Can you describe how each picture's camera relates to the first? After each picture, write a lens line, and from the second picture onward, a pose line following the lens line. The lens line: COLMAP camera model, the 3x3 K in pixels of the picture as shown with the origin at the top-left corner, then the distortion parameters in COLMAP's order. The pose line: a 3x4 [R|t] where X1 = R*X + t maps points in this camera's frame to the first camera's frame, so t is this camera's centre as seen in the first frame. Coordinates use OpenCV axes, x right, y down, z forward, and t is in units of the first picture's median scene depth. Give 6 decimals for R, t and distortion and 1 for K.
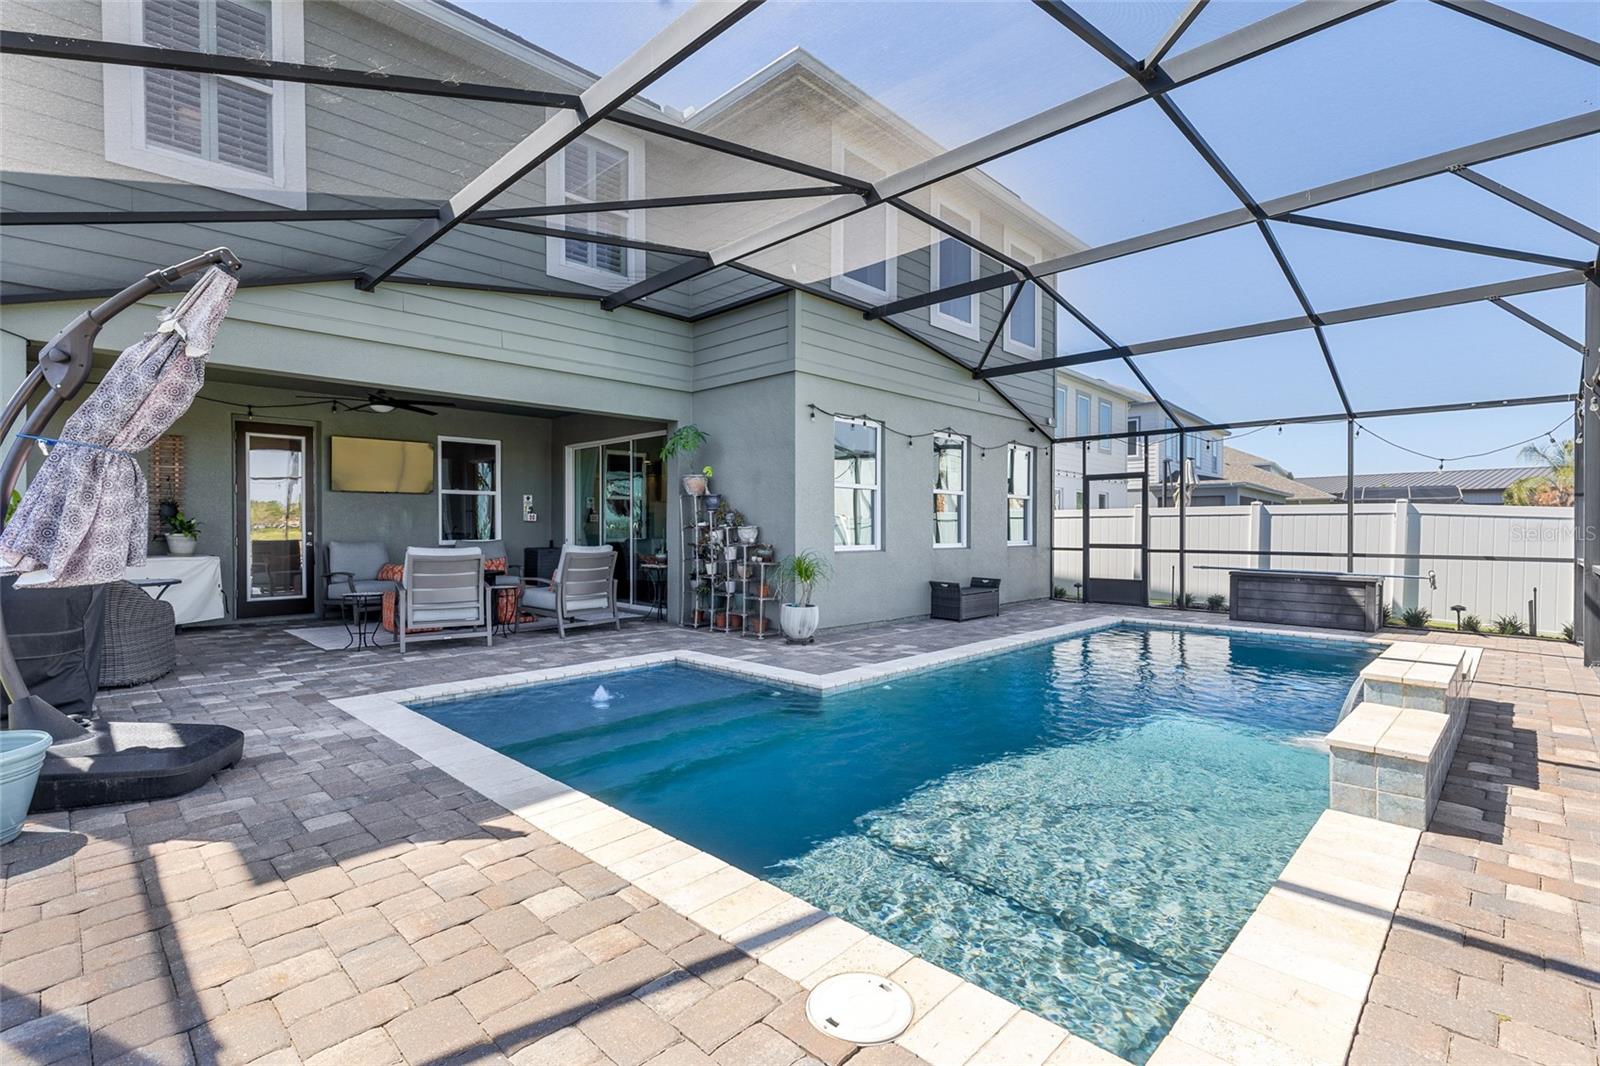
lens RADIAL K [[727.0, 0, 802.3], [0, 727.0, 536.0], [0, 0, 1]] dist [0.026293, 0.000510]
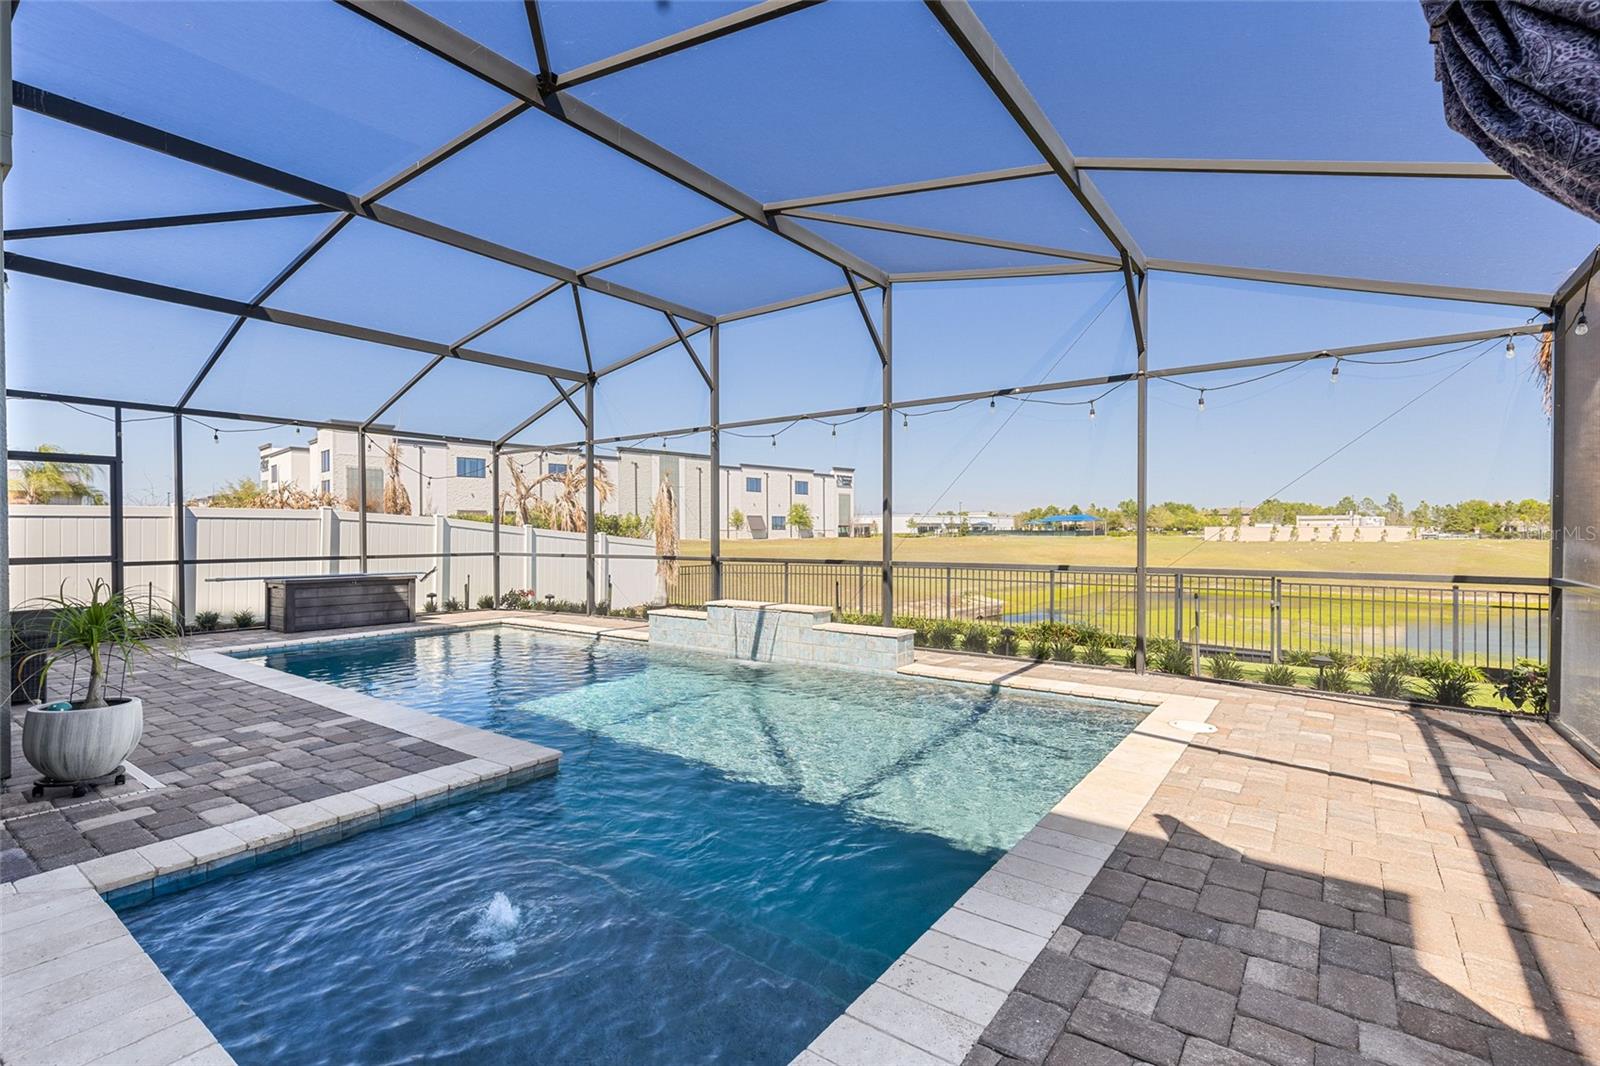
lens RADIAL K [[727.0, 0, 802.3], [0, 727.0, 536.0], [0, 0, 1]] dist [0.026293, 0.000510]
pose [[-0.135156, -0.007195, 0.990798, -0.474376], [0.011640, 0.999893, 0.008849, -0.008488], [-0.990756, 0.012729, -0.135058, 0.569644]]
